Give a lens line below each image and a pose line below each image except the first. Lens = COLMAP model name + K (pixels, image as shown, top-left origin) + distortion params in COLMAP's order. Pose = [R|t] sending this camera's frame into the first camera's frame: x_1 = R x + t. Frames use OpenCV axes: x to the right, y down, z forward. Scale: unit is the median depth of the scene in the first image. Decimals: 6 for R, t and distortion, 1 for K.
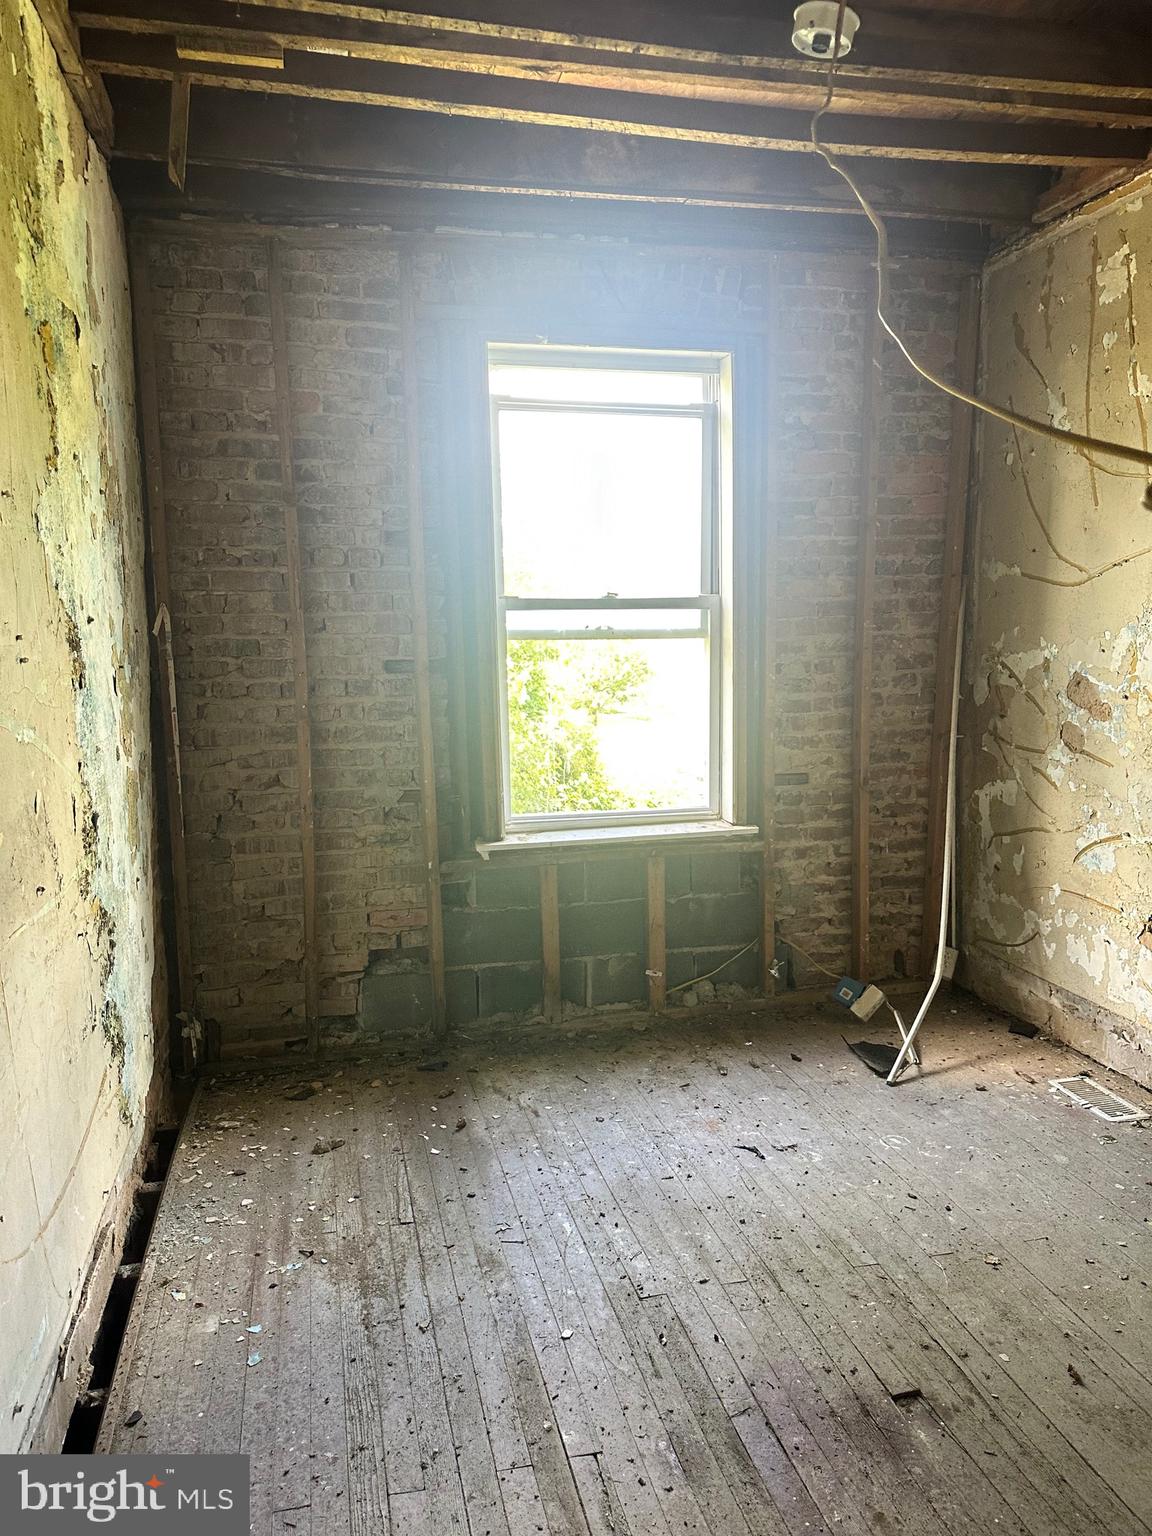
lens RADIAL K [[1088.7, 0, 608.0], [0, 1088.7, 766.7], [0, 0, 1]] dist [0.045574, -0.056521]
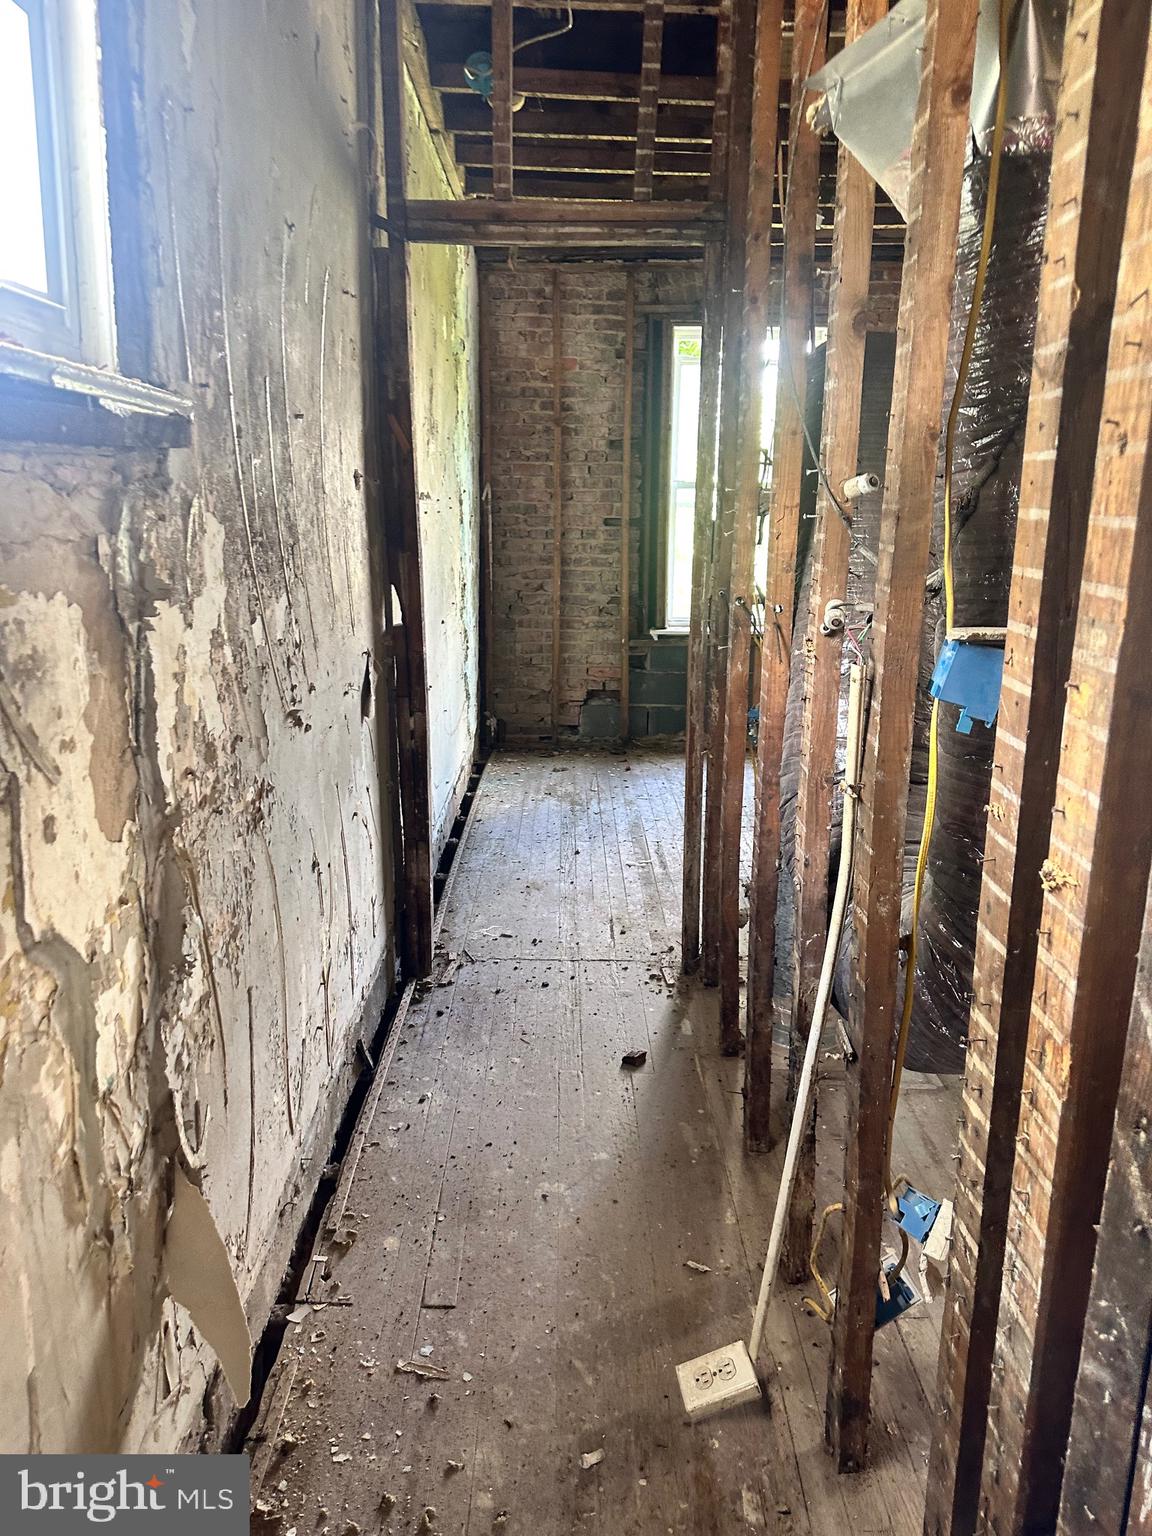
lens RADIAL K [[1088.7, 0, 587.3], [0, 1088.7, 793.0], [0, 0, 1]] dist [0.045574, -0.056521]
pose [[0.969937, 0.086977, -0.227280, 0.202910], [-0.056671, 0.989000, 0.136627, 0.099310], [0.236664, -0.119640, 0.964197, -0.738750]]
